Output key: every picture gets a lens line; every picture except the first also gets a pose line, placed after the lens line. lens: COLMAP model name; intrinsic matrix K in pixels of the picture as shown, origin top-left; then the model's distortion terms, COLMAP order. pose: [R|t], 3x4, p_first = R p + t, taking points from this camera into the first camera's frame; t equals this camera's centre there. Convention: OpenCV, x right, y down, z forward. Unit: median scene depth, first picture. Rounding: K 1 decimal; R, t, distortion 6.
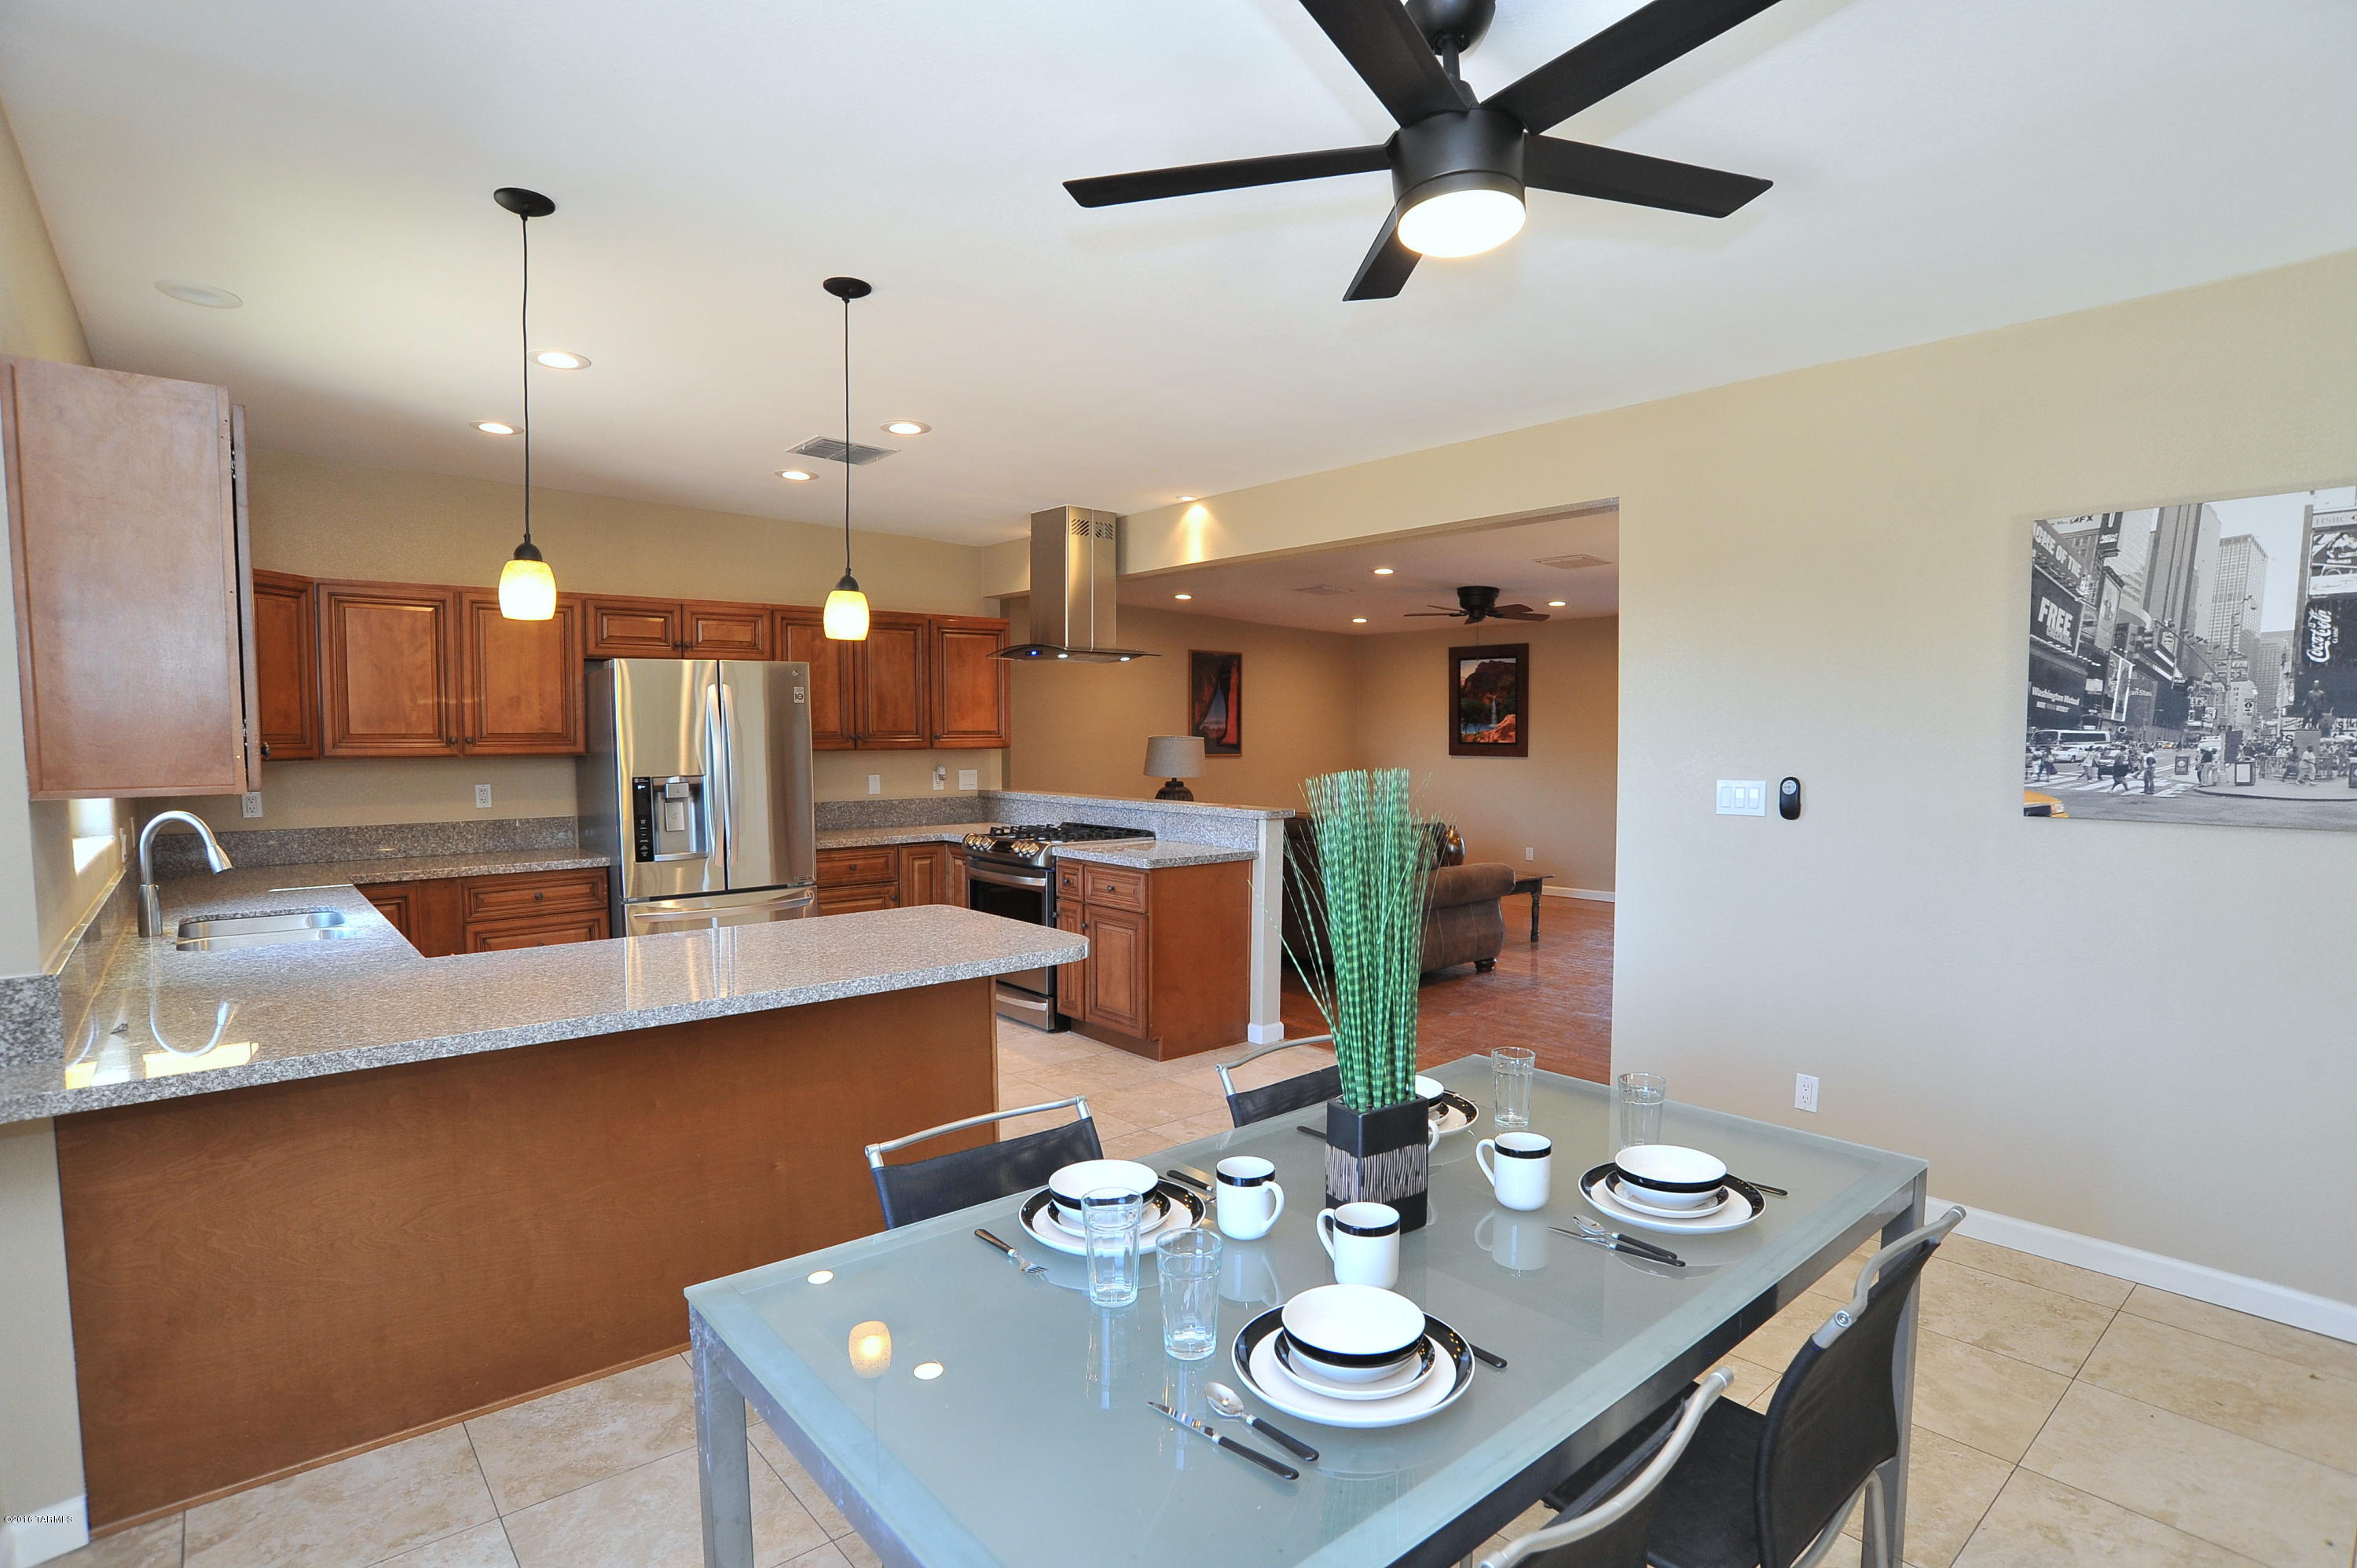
lens RADIAL K [[1188.1, 0, 1159.1], [0, 1188.1, 822.3], [0, 0, 1]] dist [-0.065309, 0.006420]
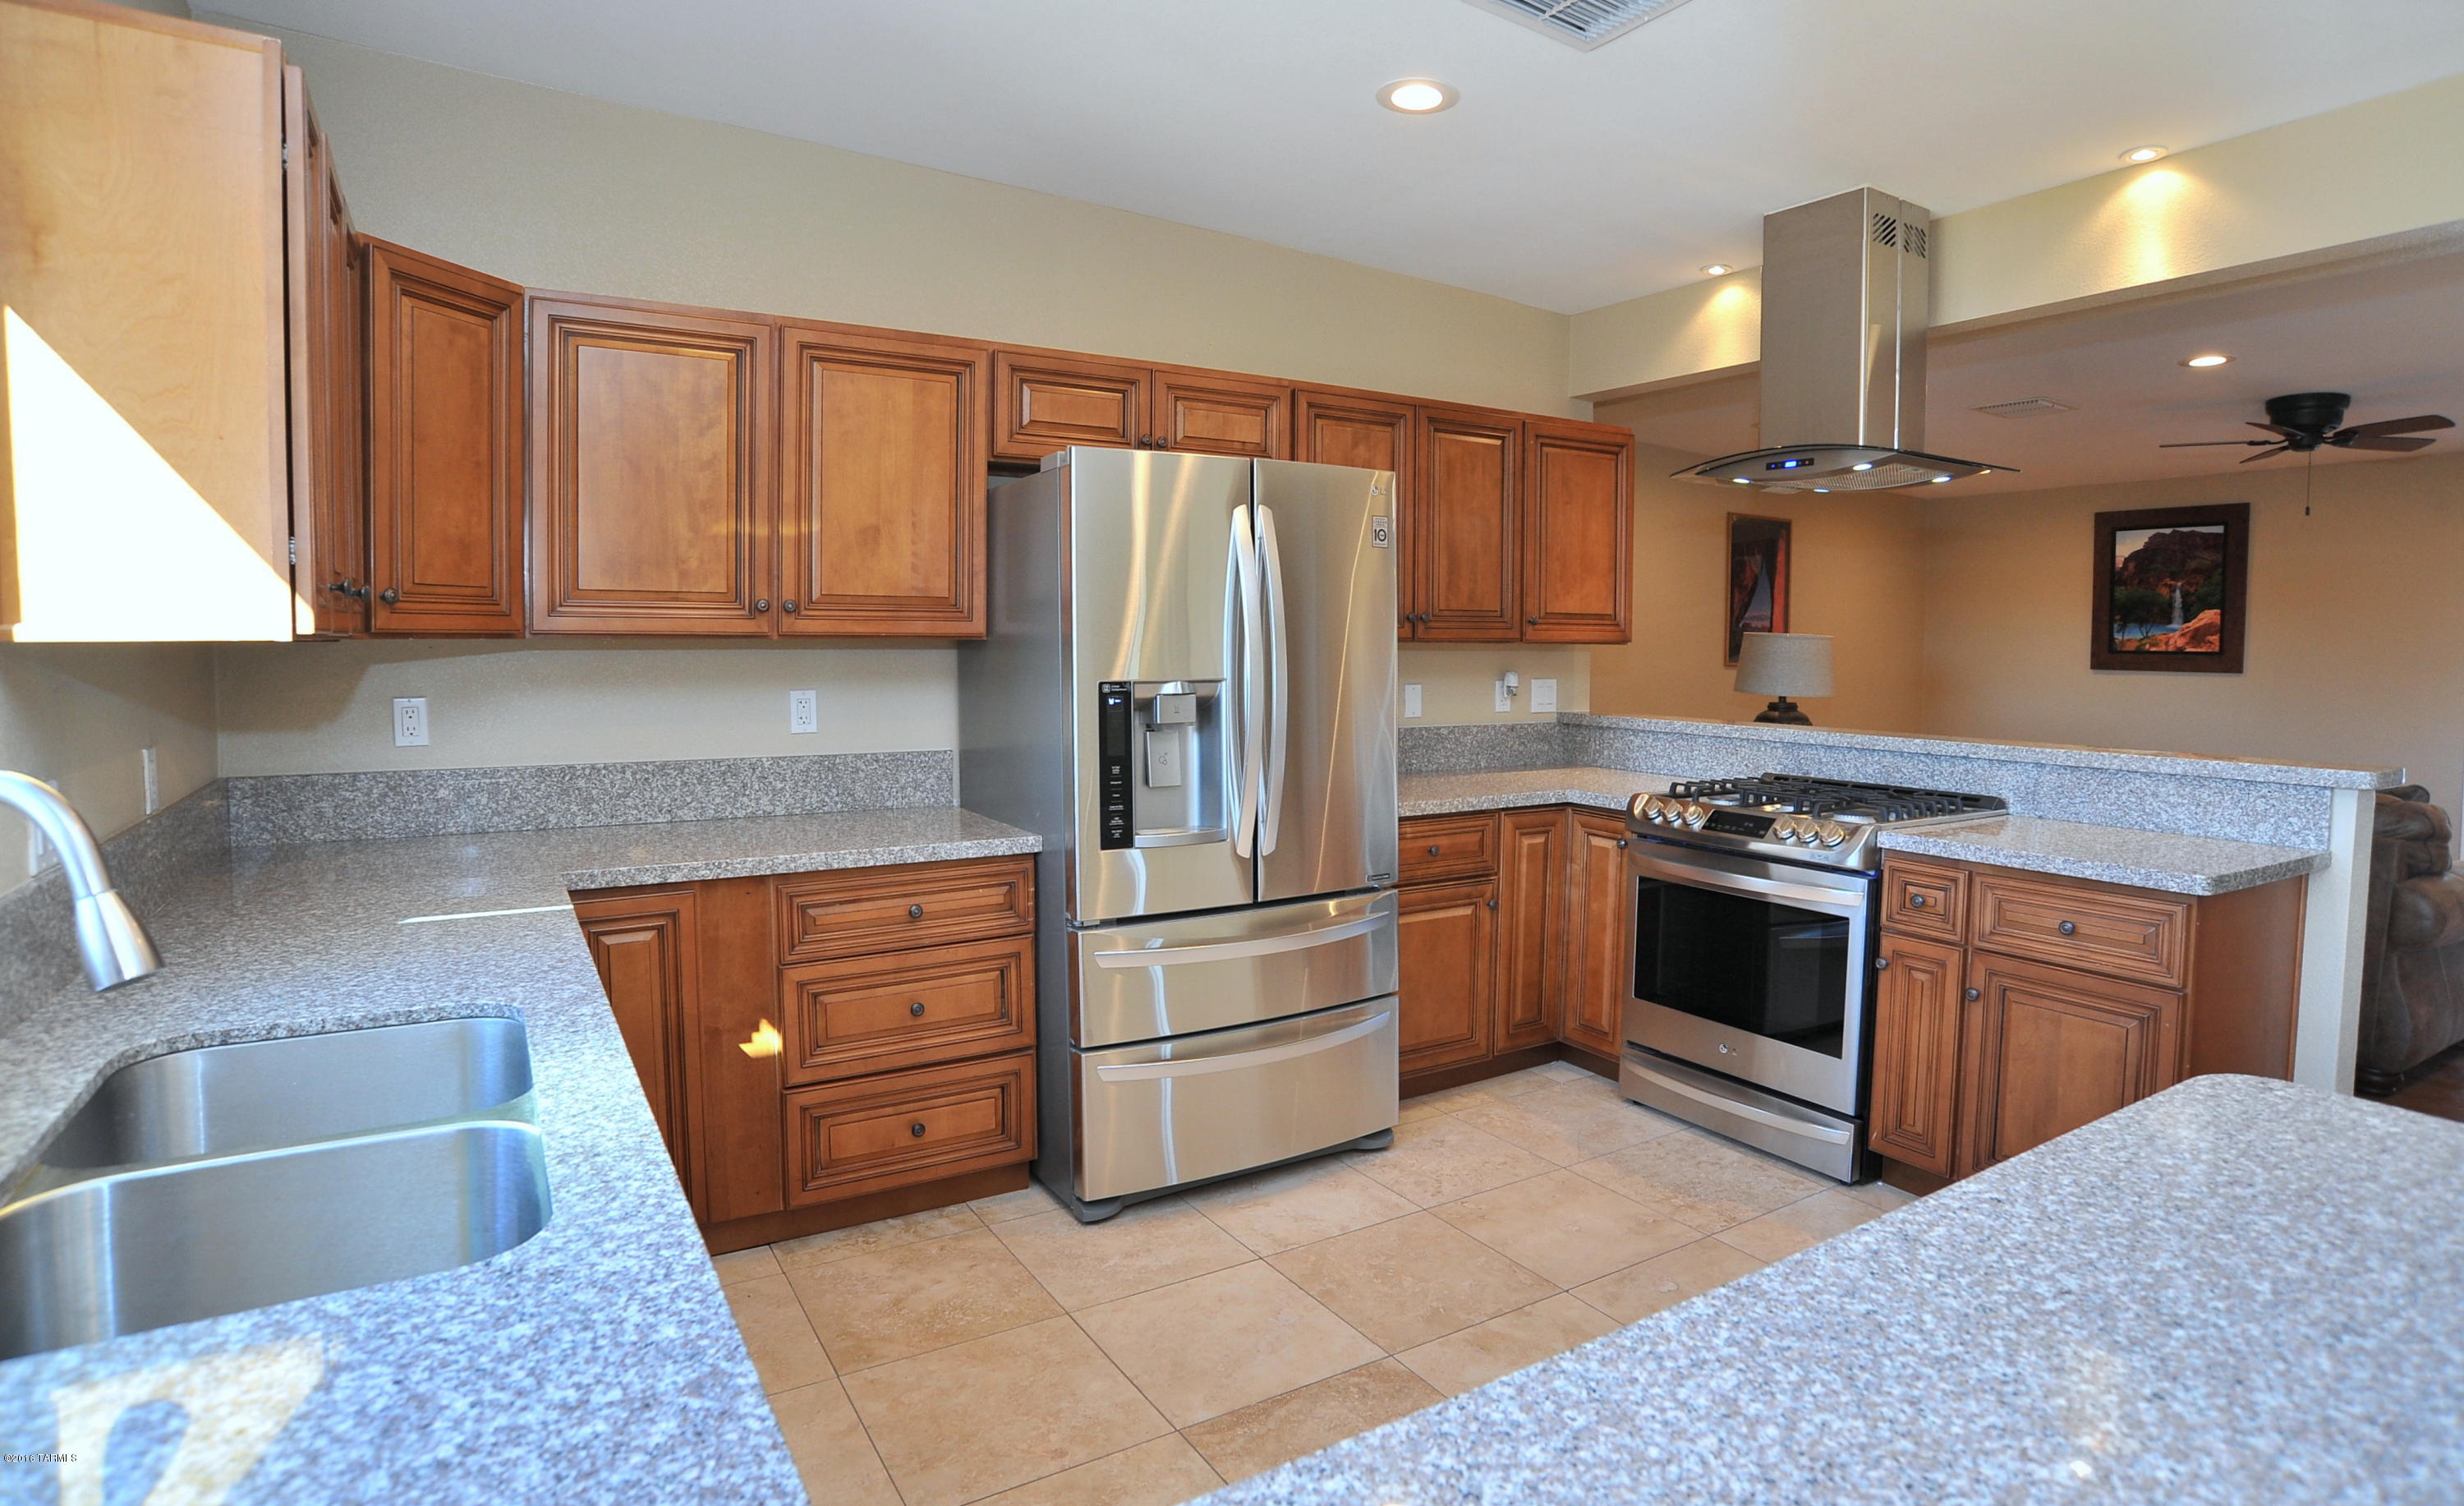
lens RADIAL K [[1290.4, 0, 1232.7], [0, 1290.4, 723.7], [0, 0, 1]] dist [-0.074498, 0.006953]
pose [[0.989442, 0.017577, -0.143858, -0.291334], [-0.019427, 0.999746, -0.011467, -0.014142], [0.143620, 0.014141, 0.989532, 0.426881]]
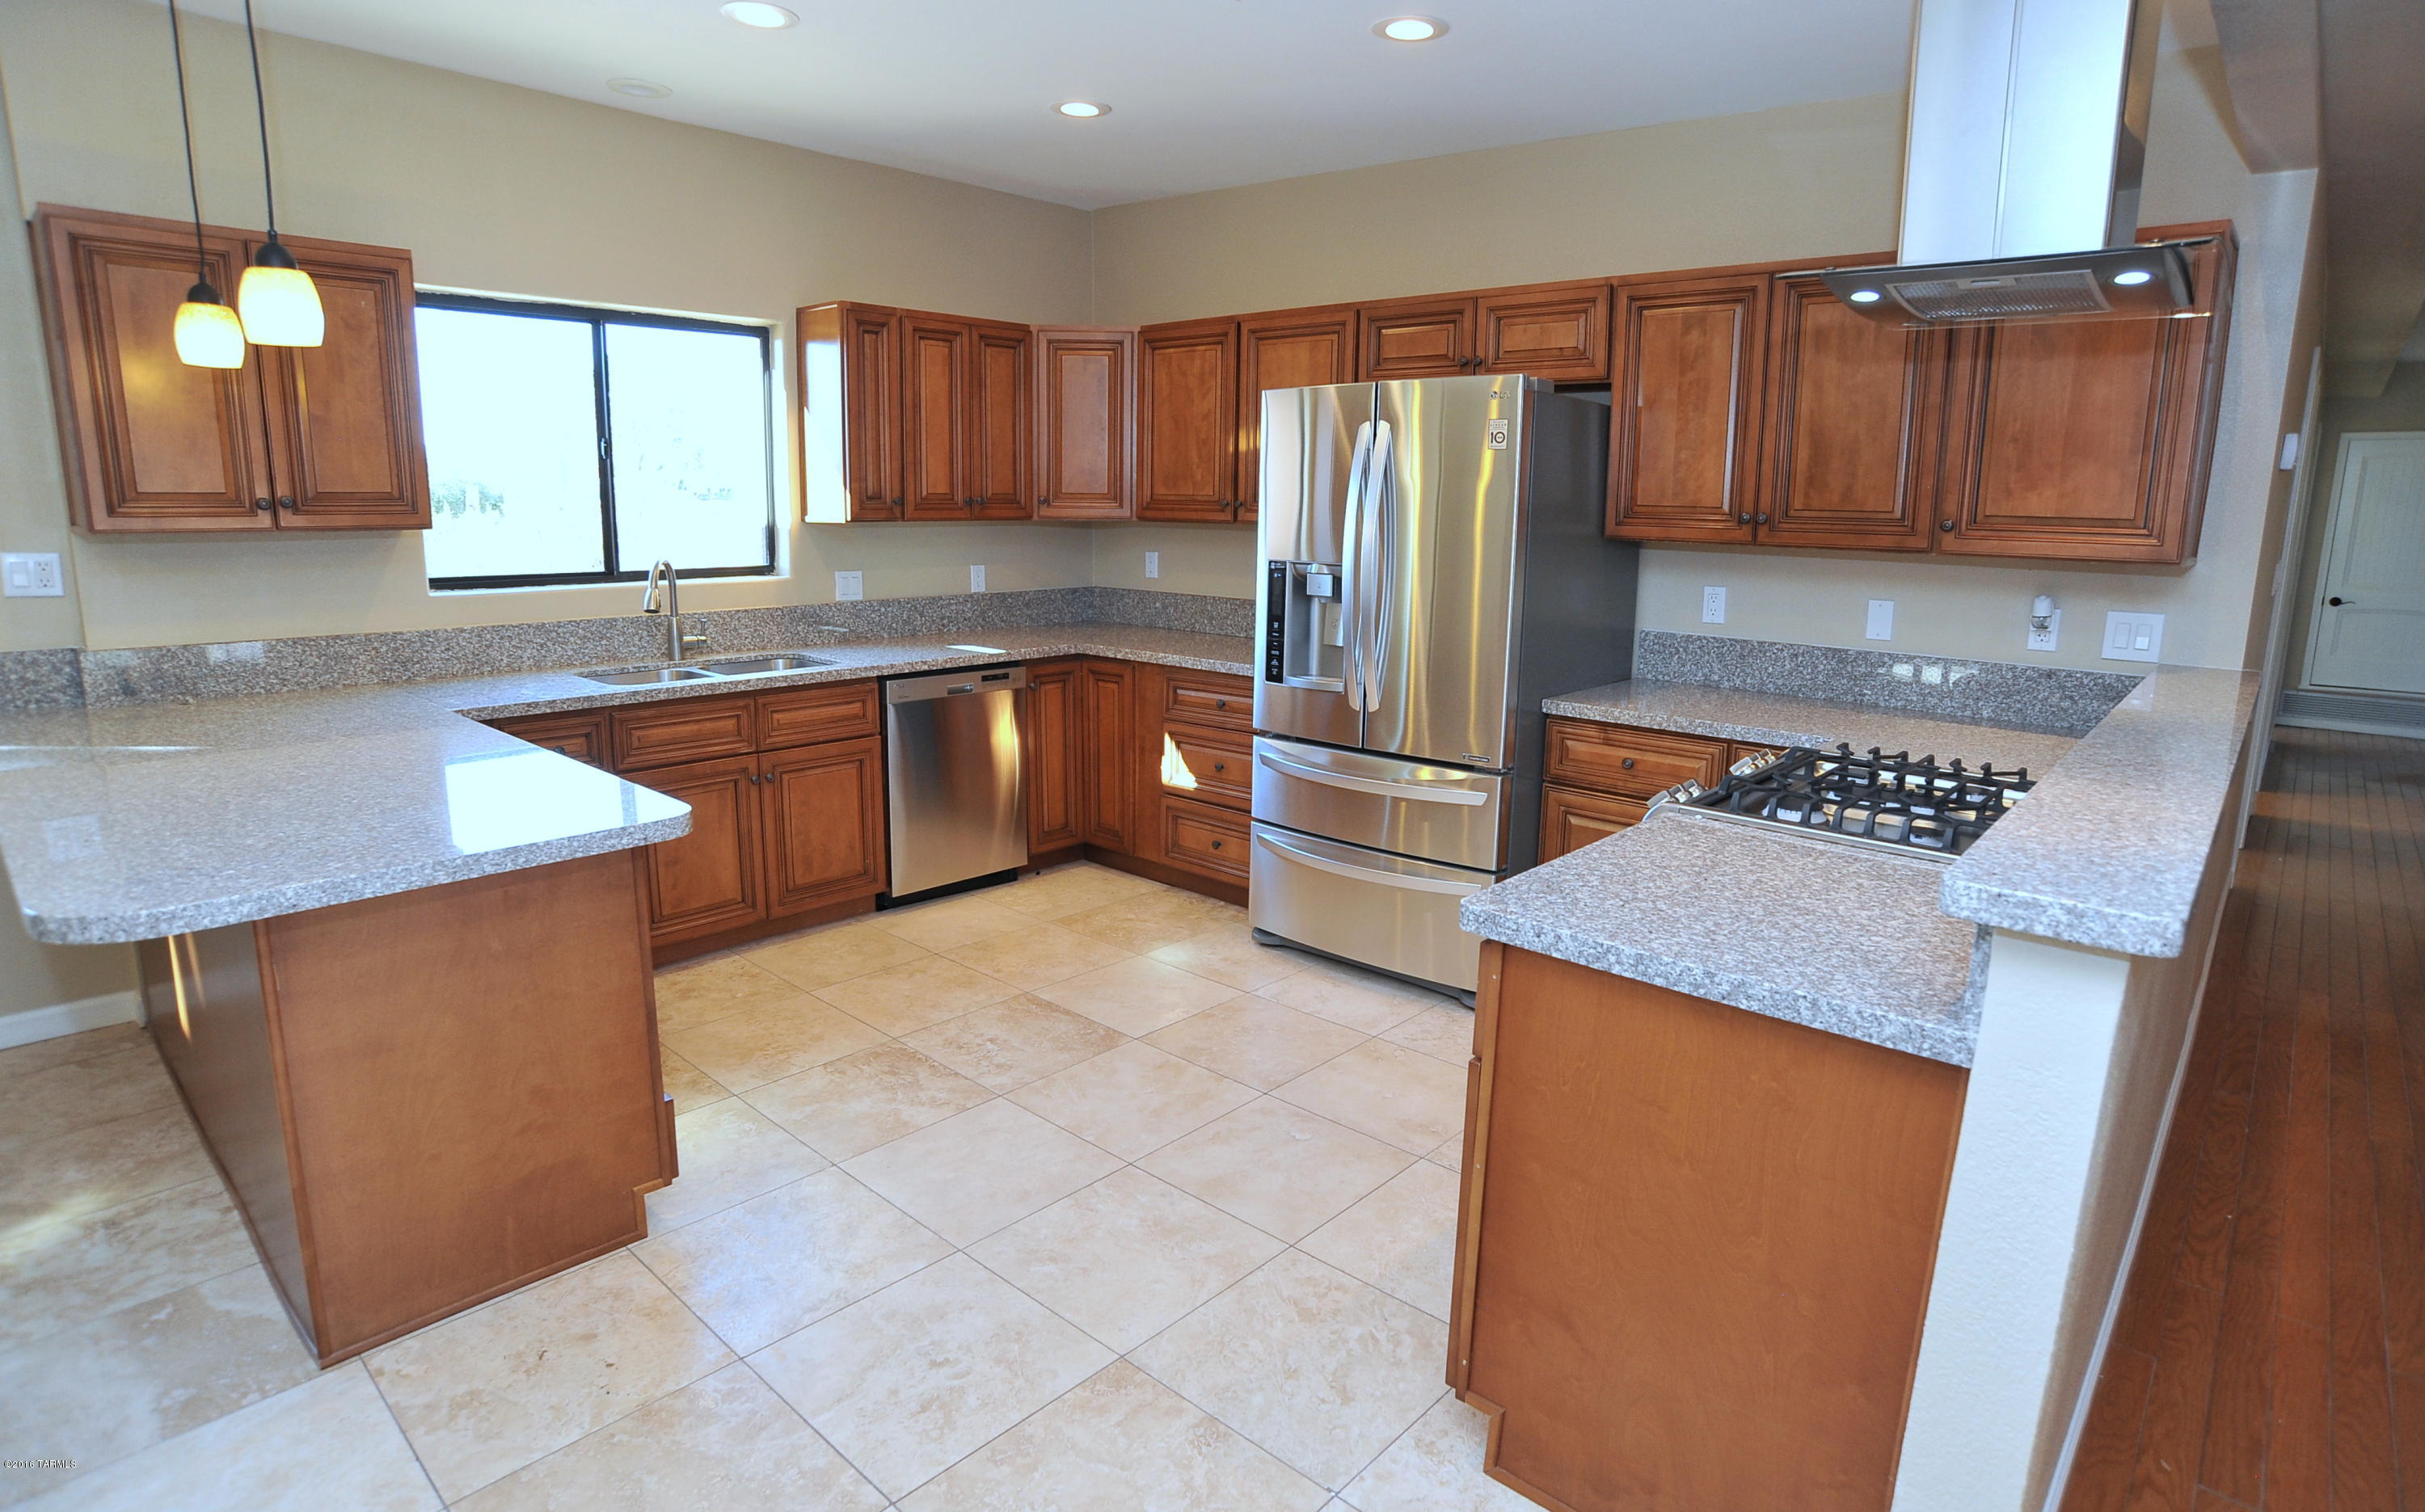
lens RADIAL K [[1248.0, 0, 1233.2], [0, 1248.0, 737.7], [0, 0, 1]] dist [-0.069526, 0.009762]
pose [[0.152316, 0.190859, -0.969728, 0.276582], [-0.092895, 0.979598, 0.178210, -0.061708], [0.983956, 0.062938, 0.166938, 0.804462]]
